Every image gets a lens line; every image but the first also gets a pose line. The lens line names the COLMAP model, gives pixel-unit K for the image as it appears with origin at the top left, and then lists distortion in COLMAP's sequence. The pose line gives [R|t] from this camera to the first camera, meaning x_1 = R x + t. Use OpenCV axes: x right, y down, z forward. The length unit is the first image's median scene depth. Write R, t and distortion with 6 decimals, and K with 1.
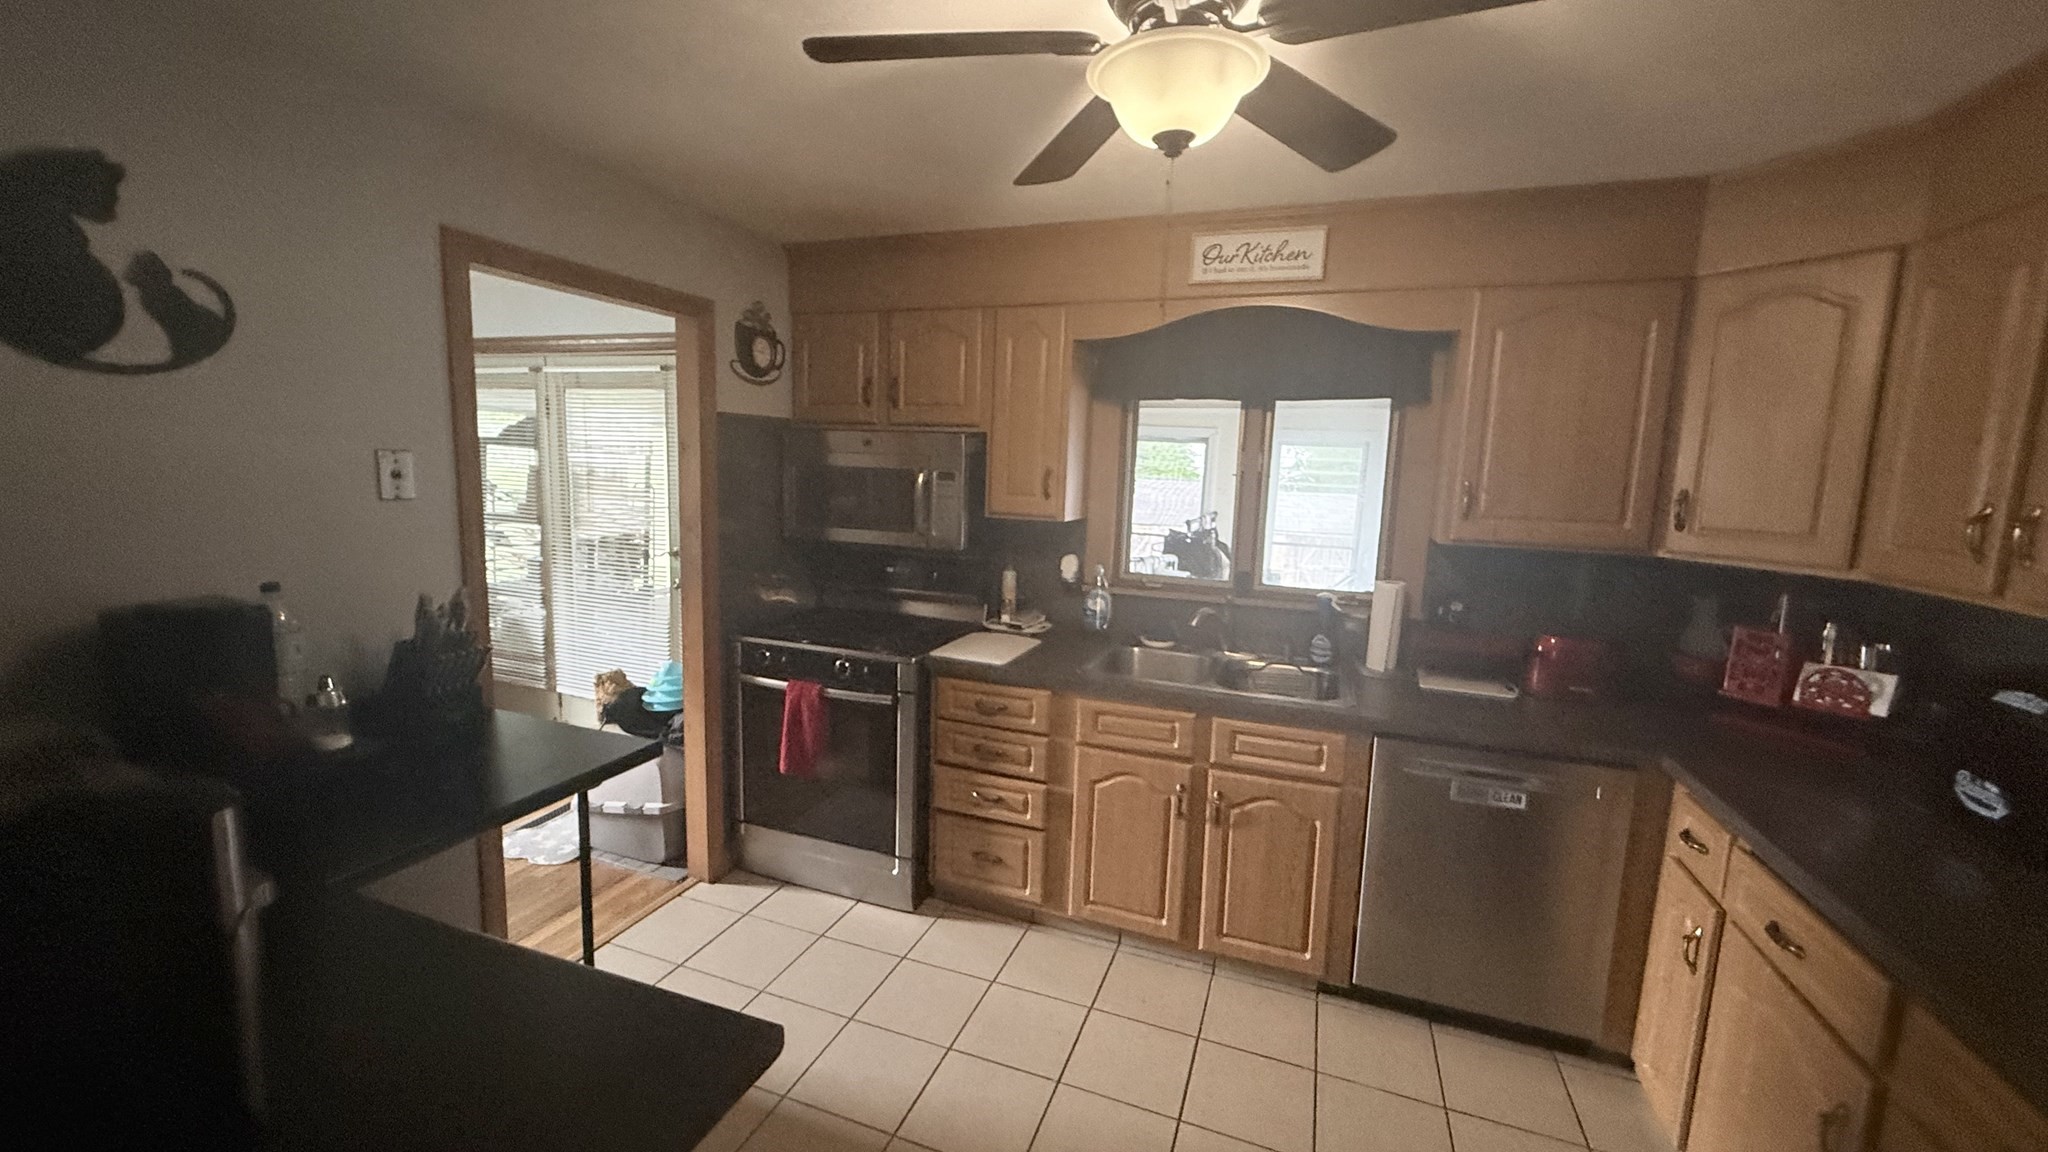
lens RADIAL K [[812.8, 0, 1015.7], [0, 812.8, 569.7], [0, 0, 1]] dist [0.000646, -0.000066]
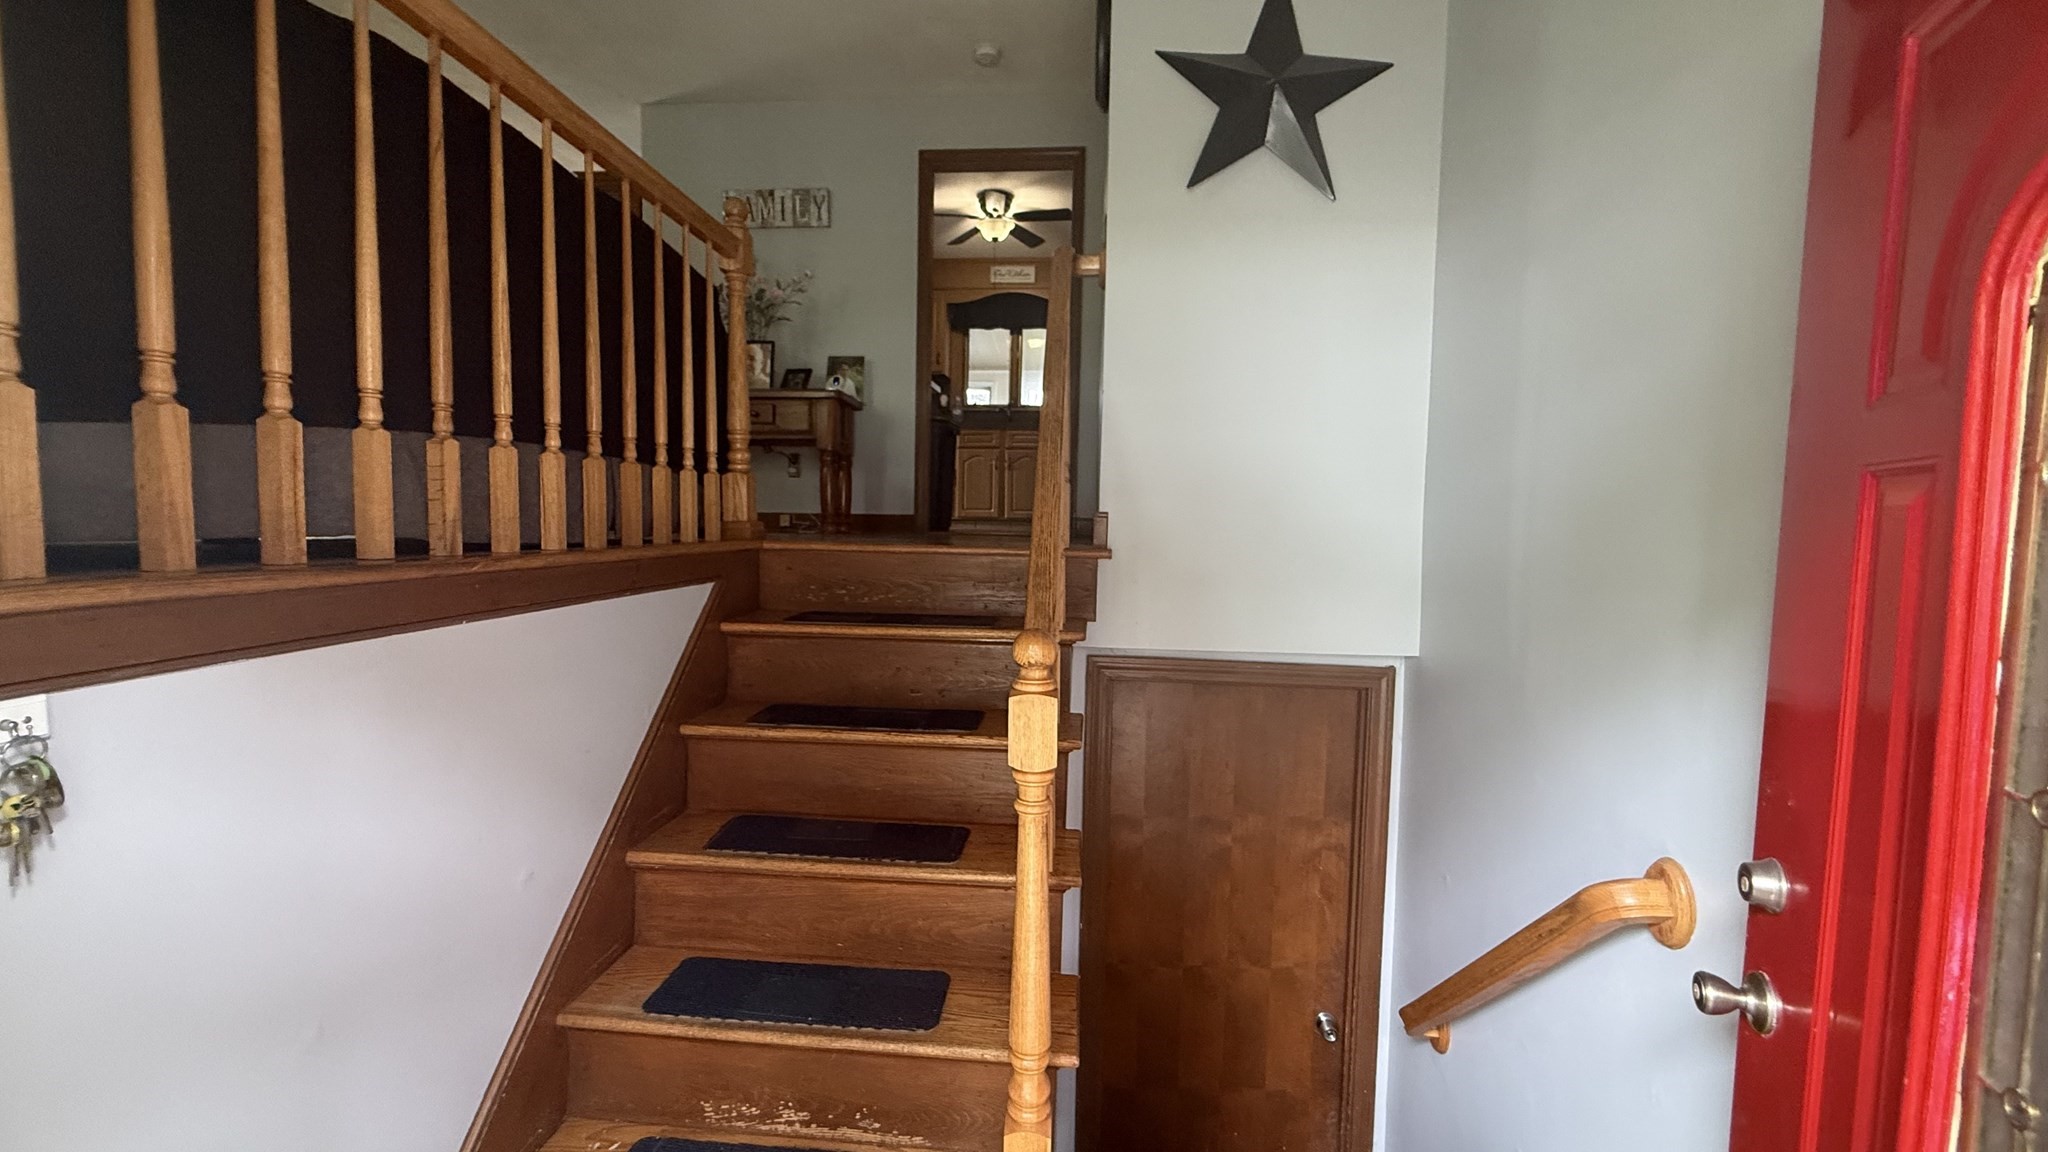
lens RADIAL K [[812.8, 0, 1015.7], [0, 812.8, 569.7], [0, 0, 1]] dist [0.000646, -0.000066]
pose [[0.960354, -0.031936, 0.276949, -0.522483], [0.047556, 0.997623, -0.049866, 0.796722], [-0.274698, 0.061060, 0.959590, -1.690414]]
